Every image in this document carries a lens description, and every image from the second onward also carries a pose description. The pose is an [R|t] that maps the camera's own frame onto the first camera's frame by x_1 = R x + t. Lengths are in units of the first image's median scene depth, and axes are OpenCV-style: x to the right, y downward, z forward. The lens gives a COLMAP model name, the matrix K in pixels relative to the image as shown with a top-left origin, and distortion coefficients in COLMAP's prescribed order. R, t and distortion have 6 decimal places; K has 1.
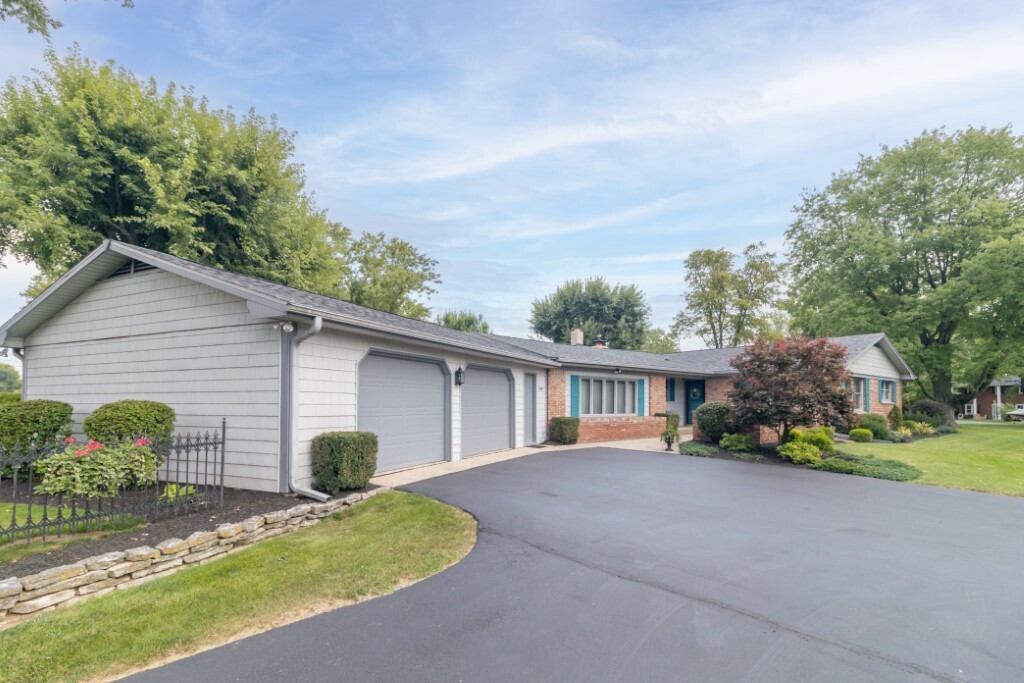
lens RADIAL K [[474.4, 0, 512.8], [0, 474.4, 386.6], [0, 0, 1]] dist [0.000556, 0.000400]
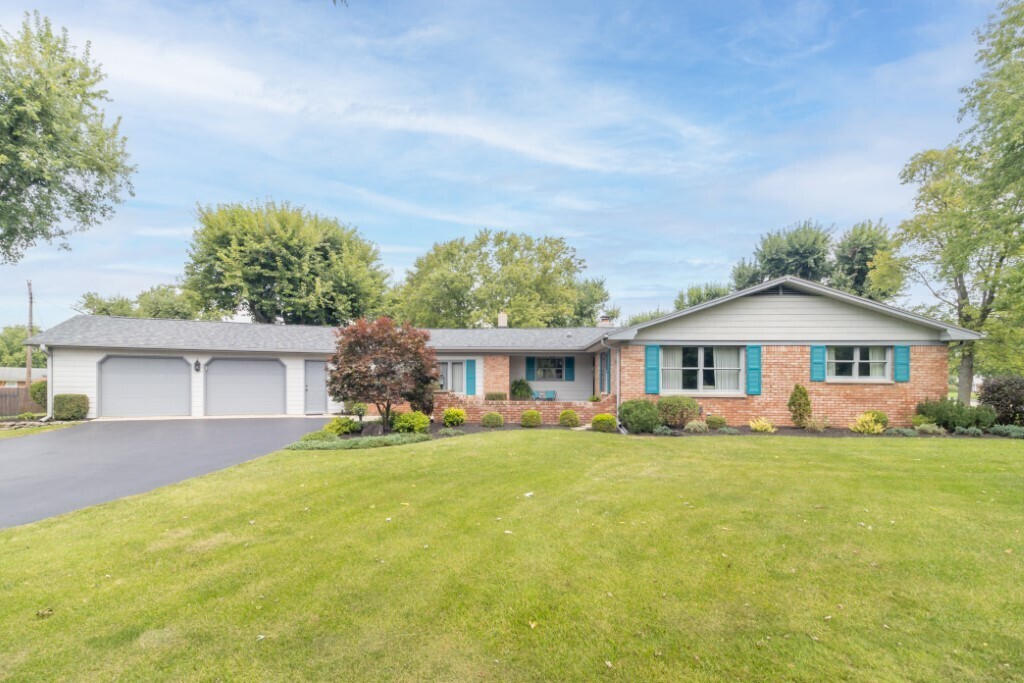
lens RADIAL K [[470.3, 0, 490.3], [0, 470.3, 382.7], [0, 0, 1]] dist [-0.001402, 0.000185]
pose [[0.738986, -0.001348, -0.673719, 1.138259], [0.021024, 0.999557, 0.021060, 0.015683], [0.673392, -0.029727, 0.738687, 0.306488]]
